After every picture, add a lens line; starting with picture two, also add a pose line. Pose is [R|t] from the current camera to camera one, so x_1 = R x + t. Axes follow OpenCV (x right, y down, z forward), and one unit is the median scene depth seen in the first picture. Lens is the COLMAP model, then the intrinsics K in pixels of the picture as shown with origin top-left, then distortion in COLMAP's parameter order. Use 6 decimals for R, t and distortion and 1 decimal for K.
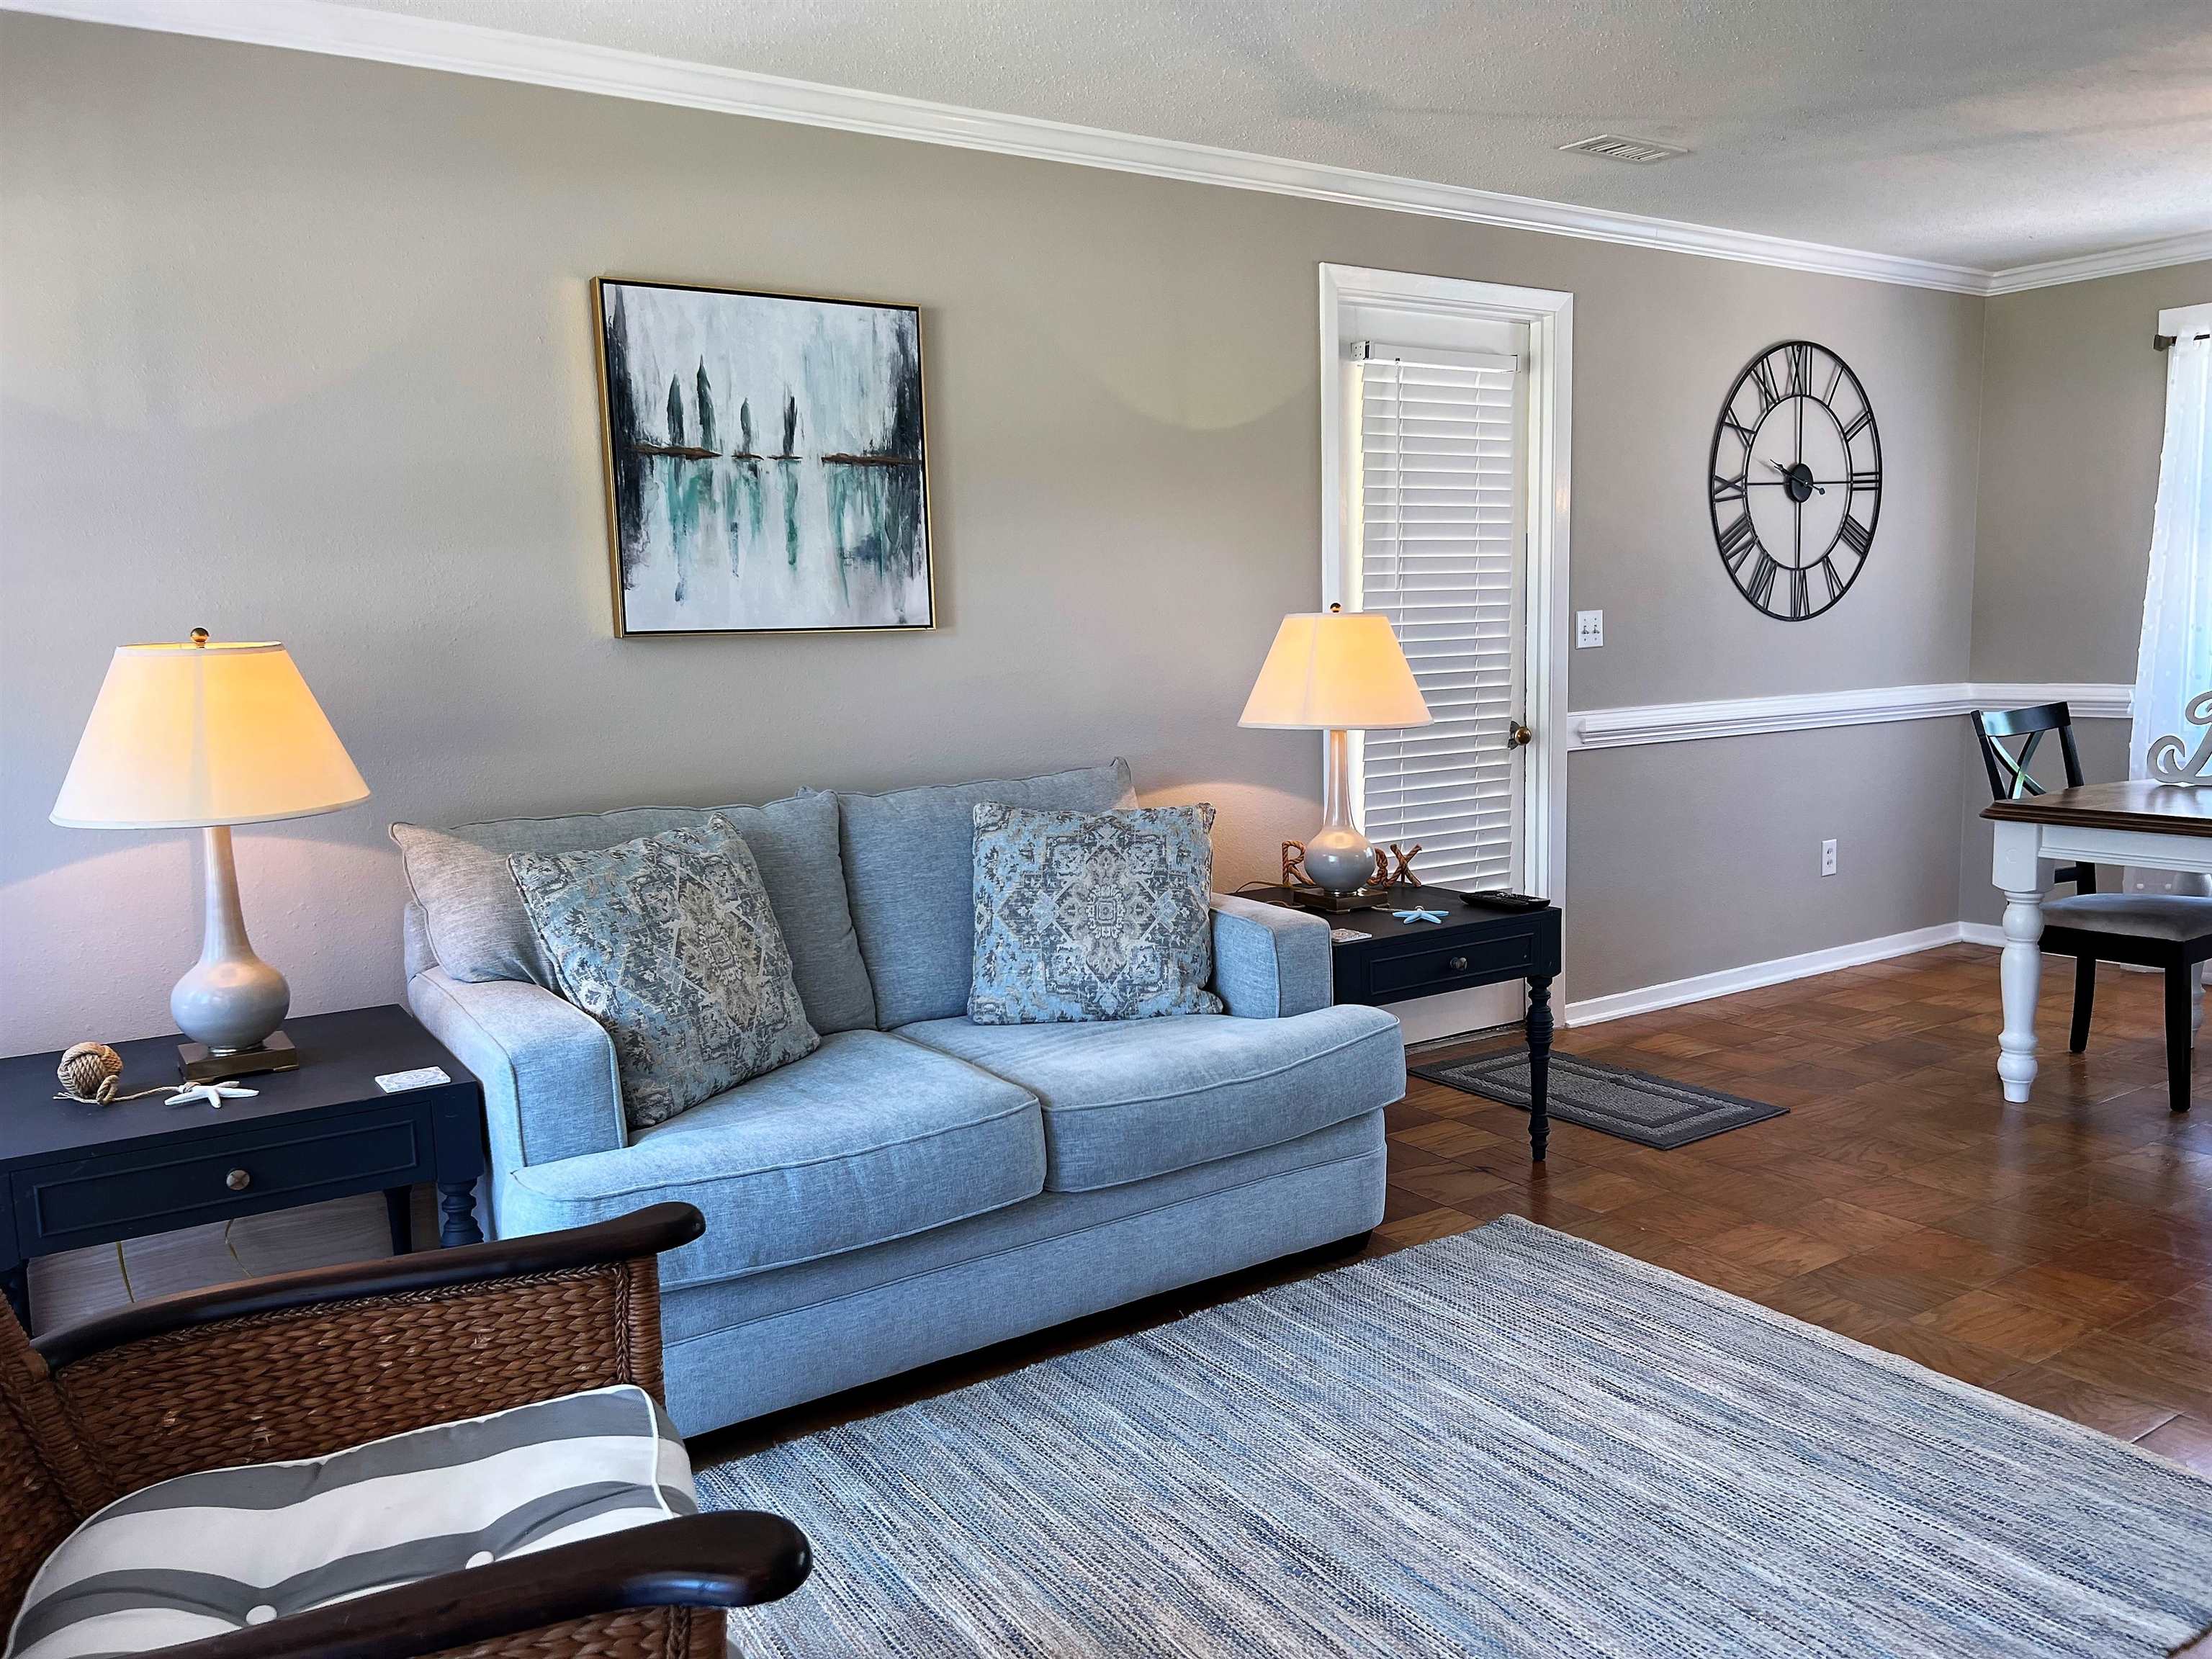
lens RADIAL K [[1695.7, 0, 1136.7], [0, 1695.7, 818.9], [0, 0, 1]] dist [0.074175, -0.063628]
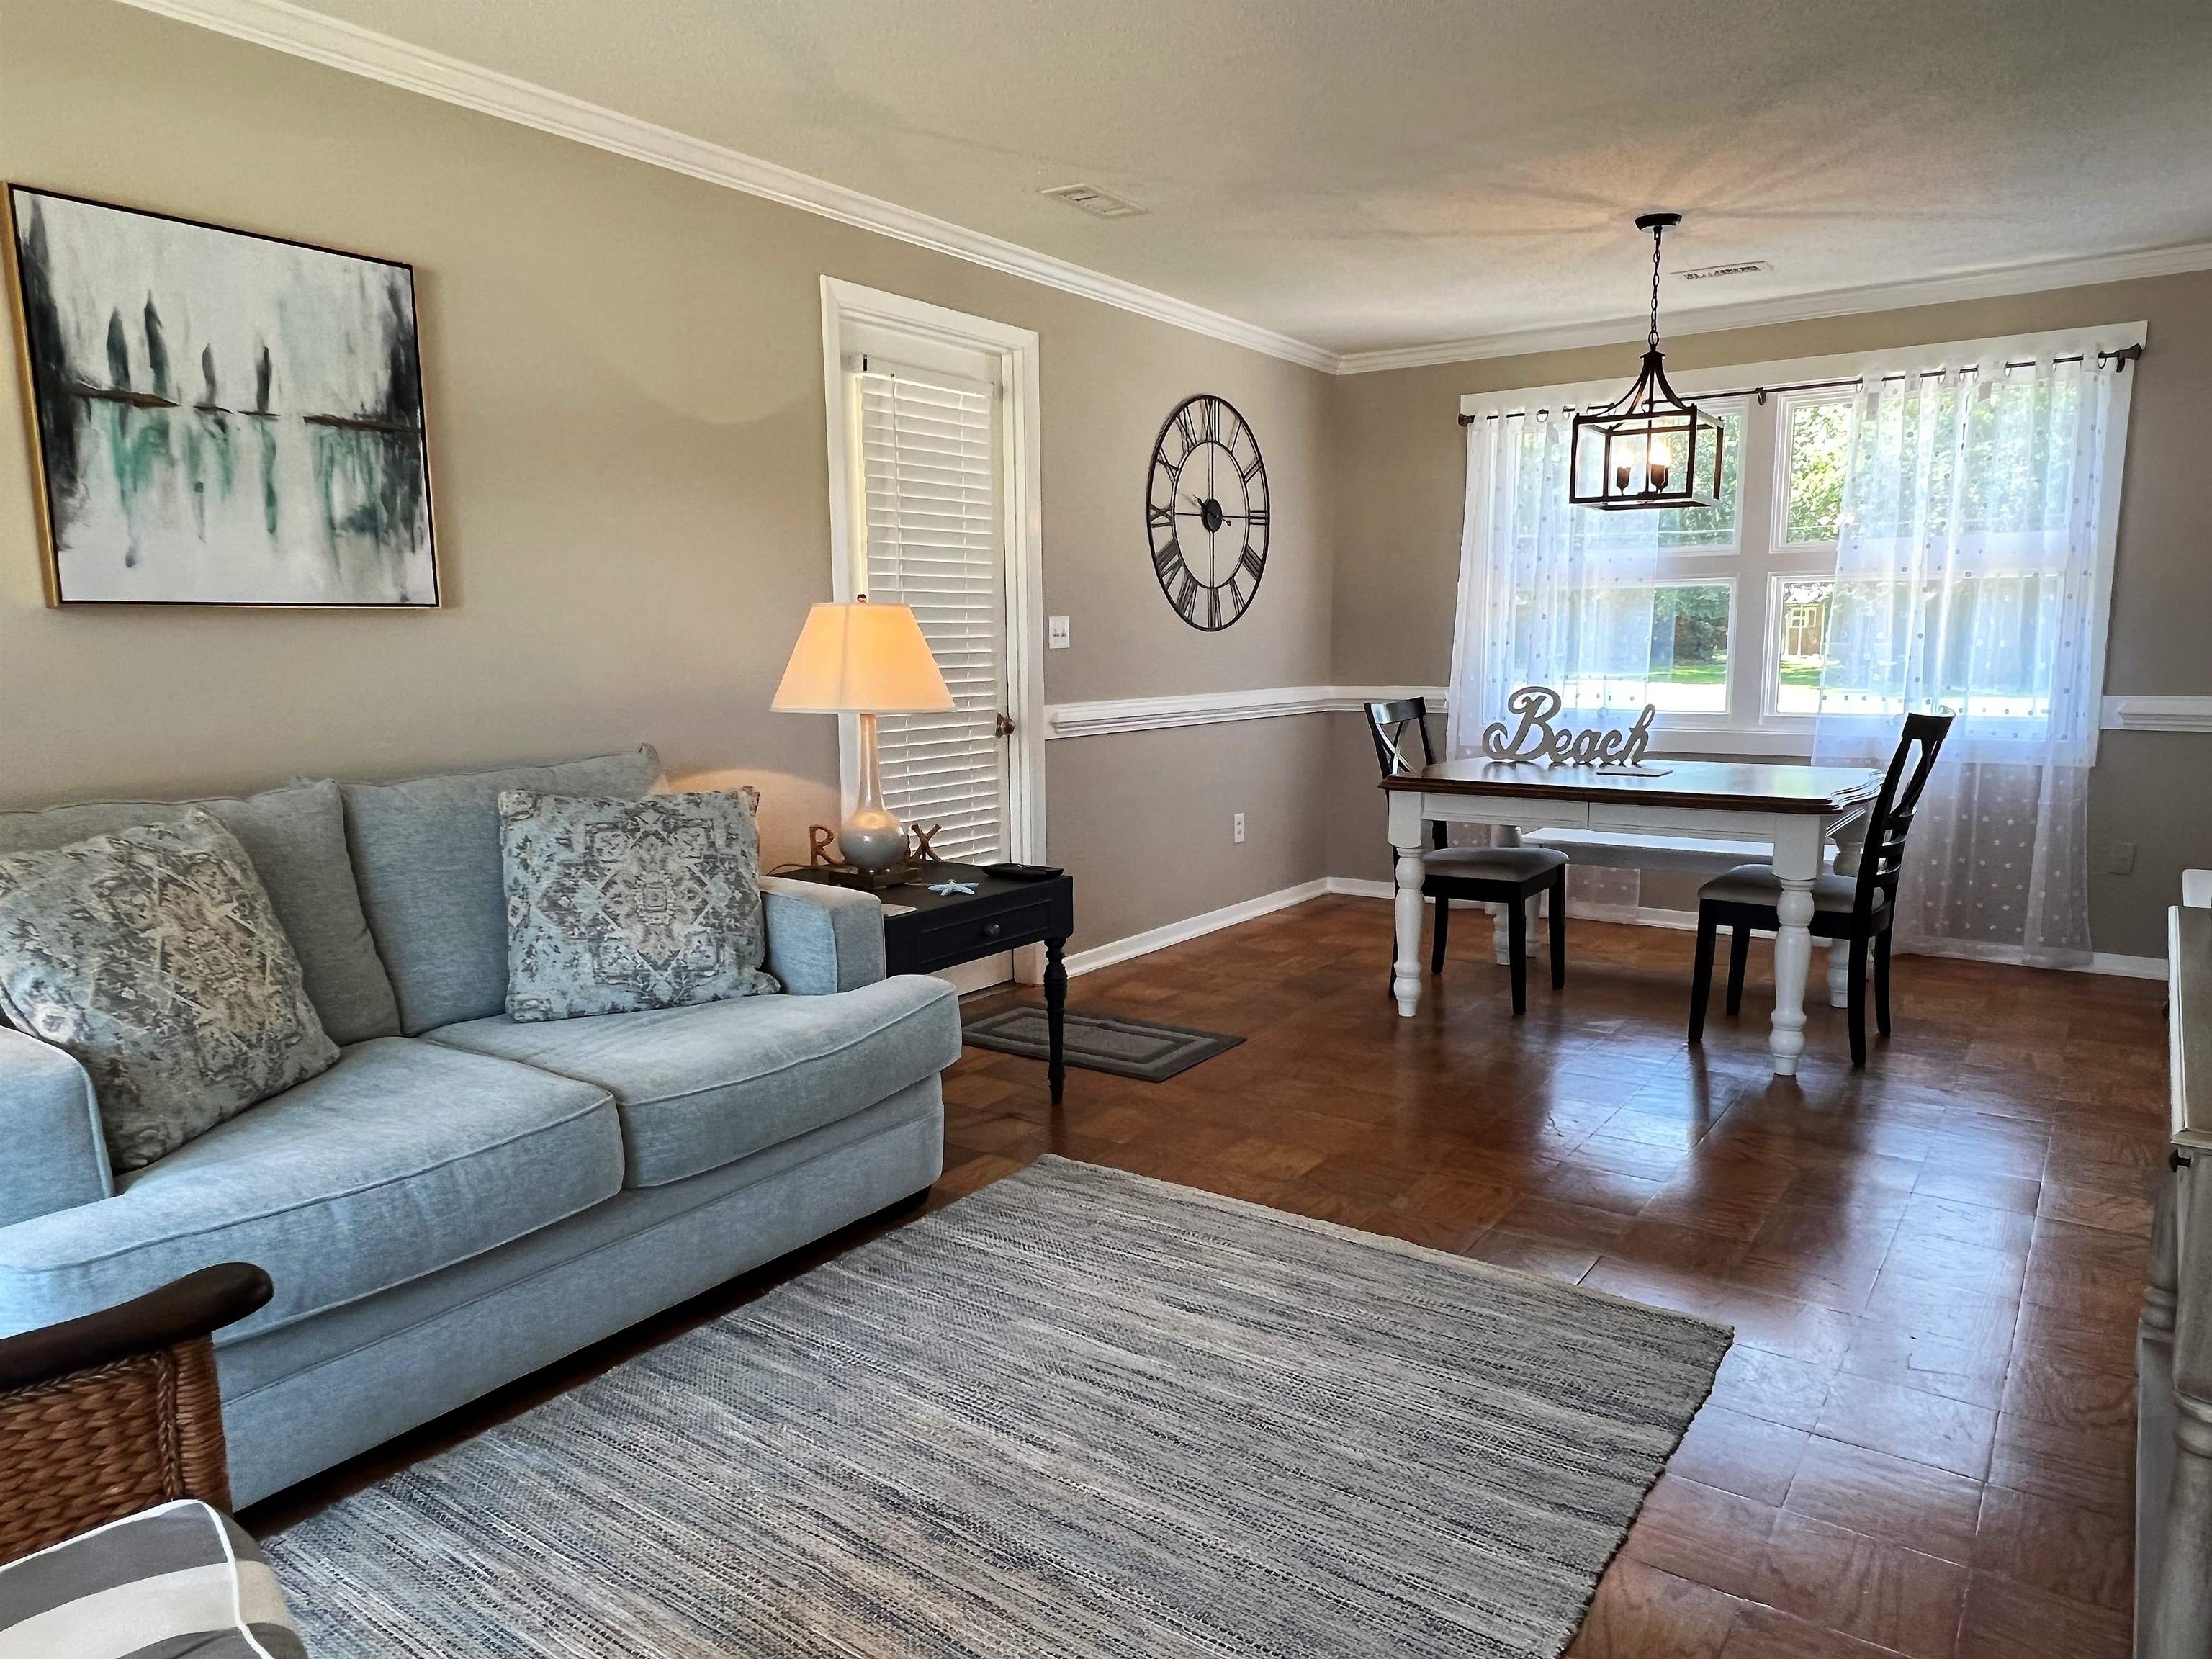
lens RADIAL K [[1452.5, 0, 1122.7], [0, 1452.5, 849.0], [0, 0, 1]] dist [0.021139, -0.017372]
pose [[0.934842, -0.035132, 0.353320, -0.058165], [0.026814, 0.999237, 0.028412, 0.009186], [-0.354049, -0.017087, 0.935071, 0.105613]]
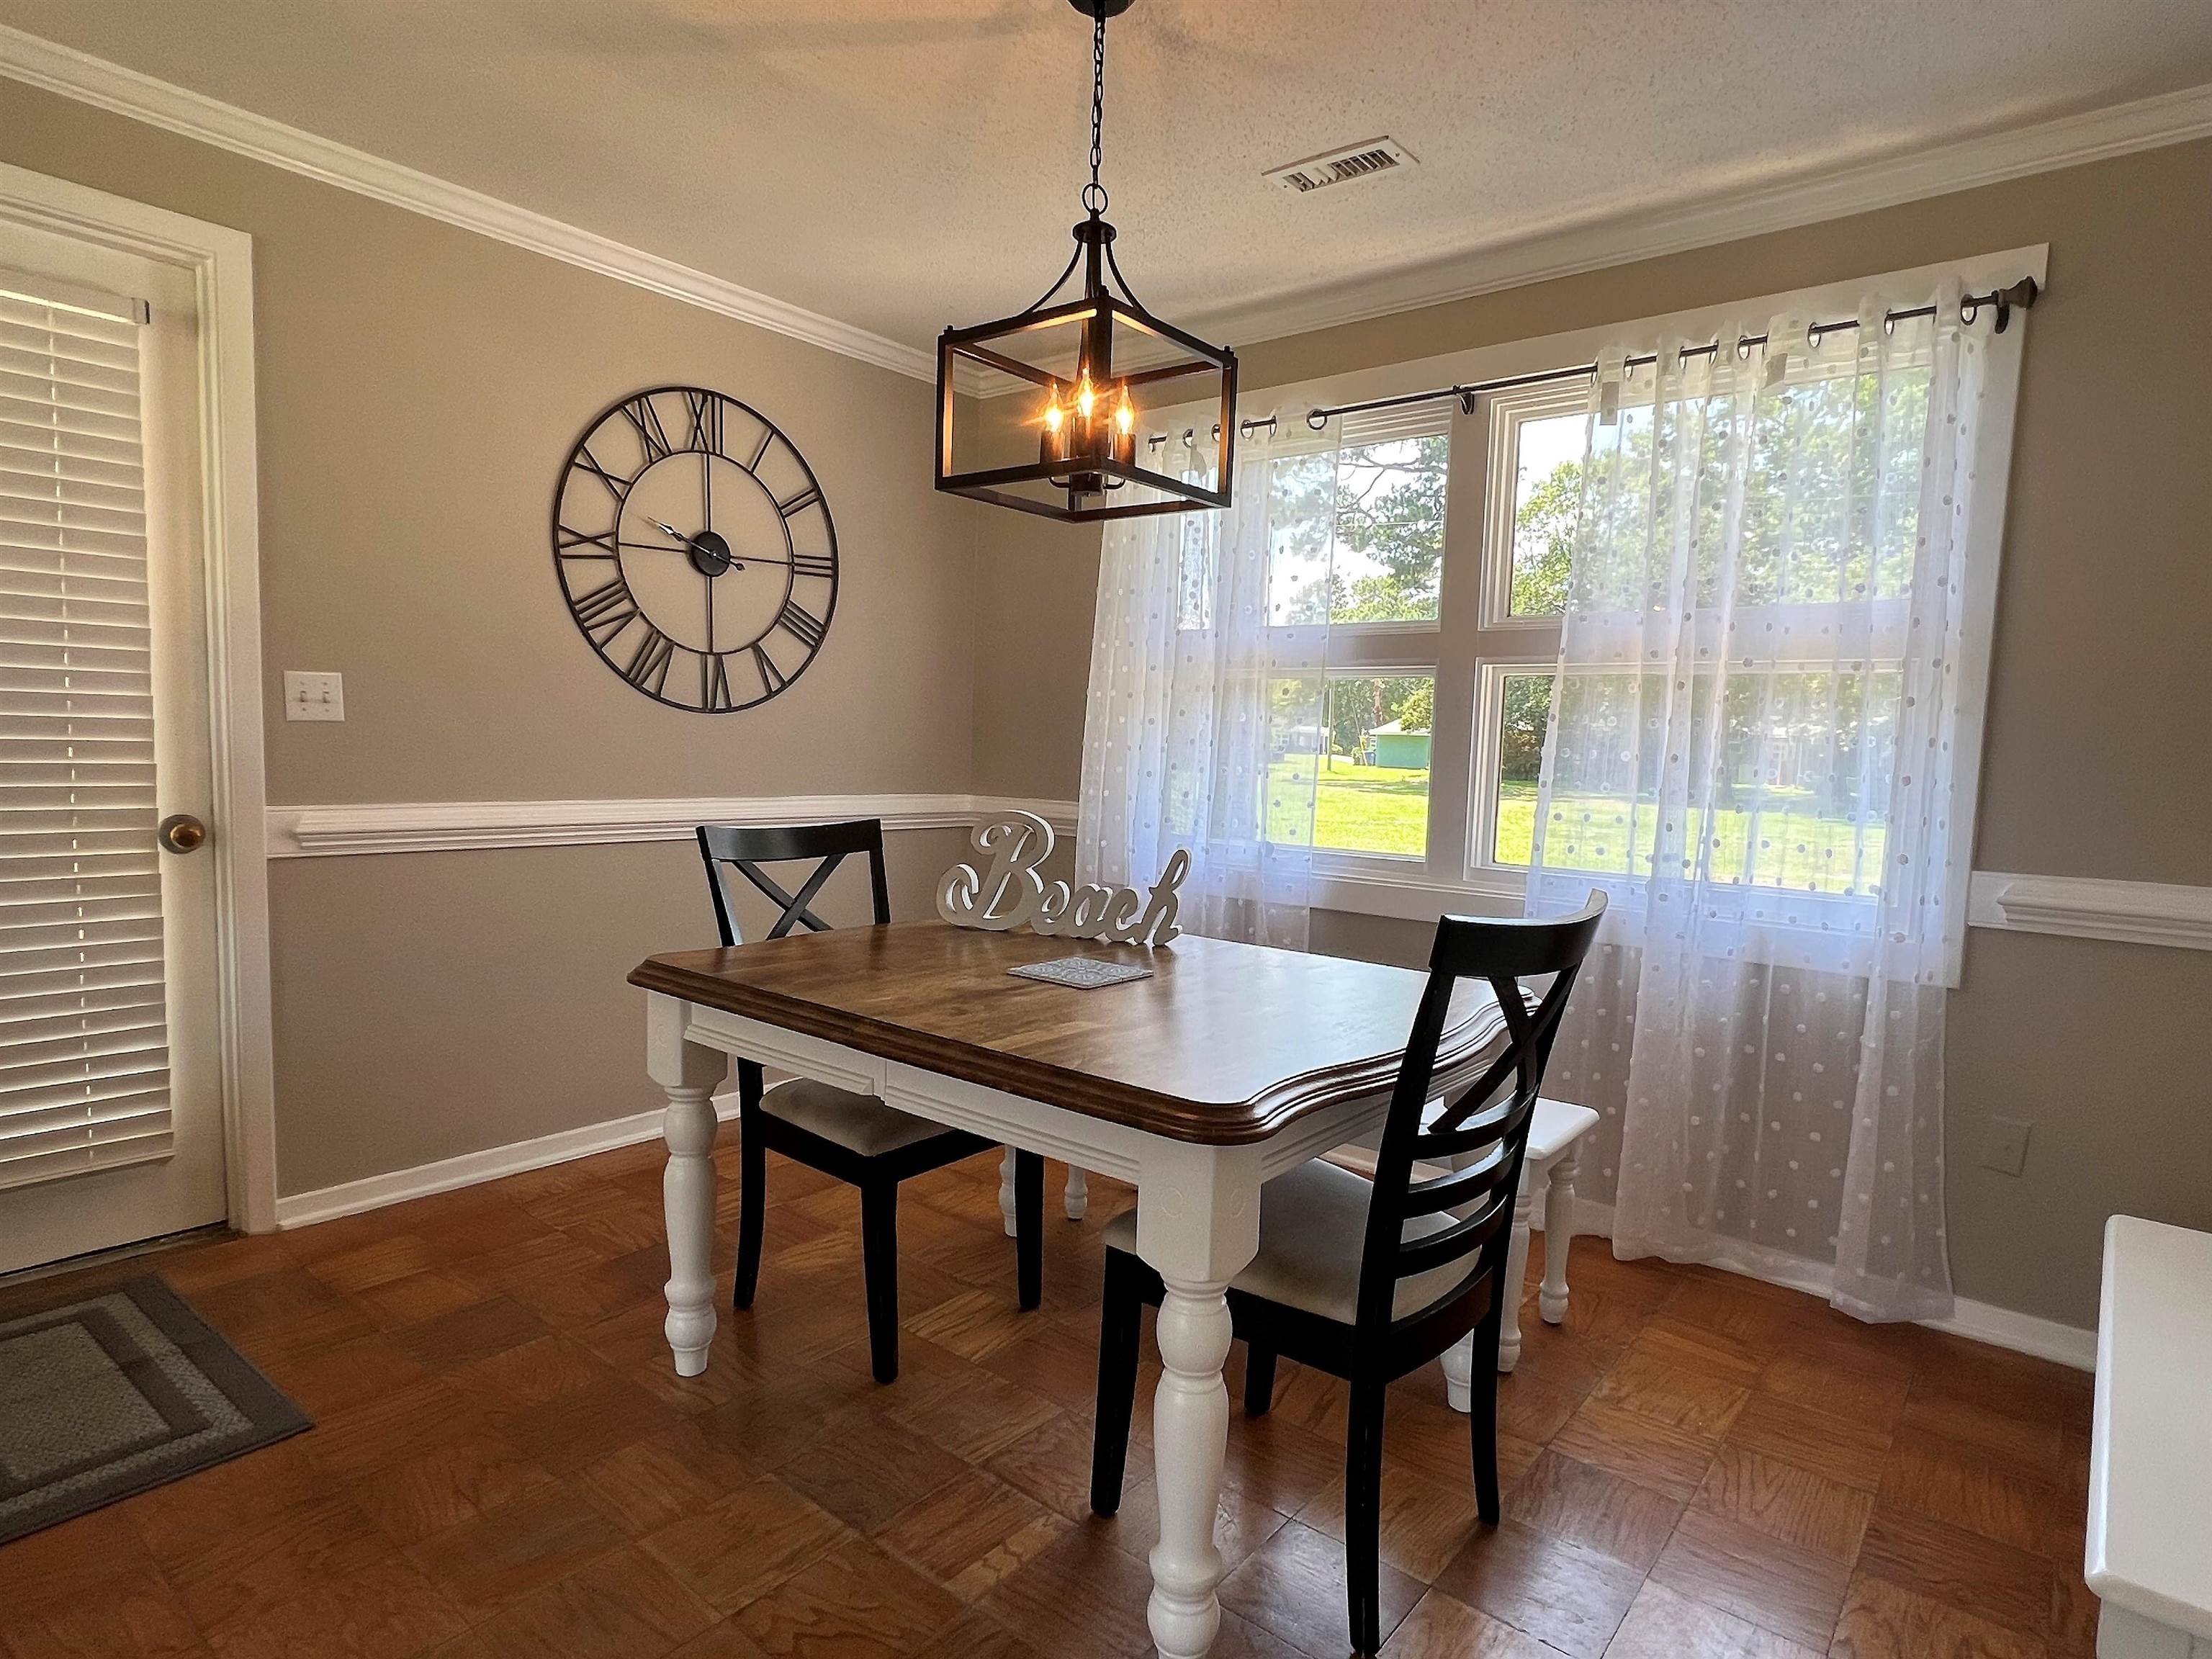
lens RADIAL K [[1220.1, 0, 1111.3], [0, 1220.1, 845.9], [0, 0, 1]] dist [0.001157, 0.000572]
pose [[0.958717, 0.031207, 0.282645, 0.621567], [-0.023039, 0.999217, -0.032178, -0.050417], [-0.283427, 0.024337, 0.958685, 0.536153]]
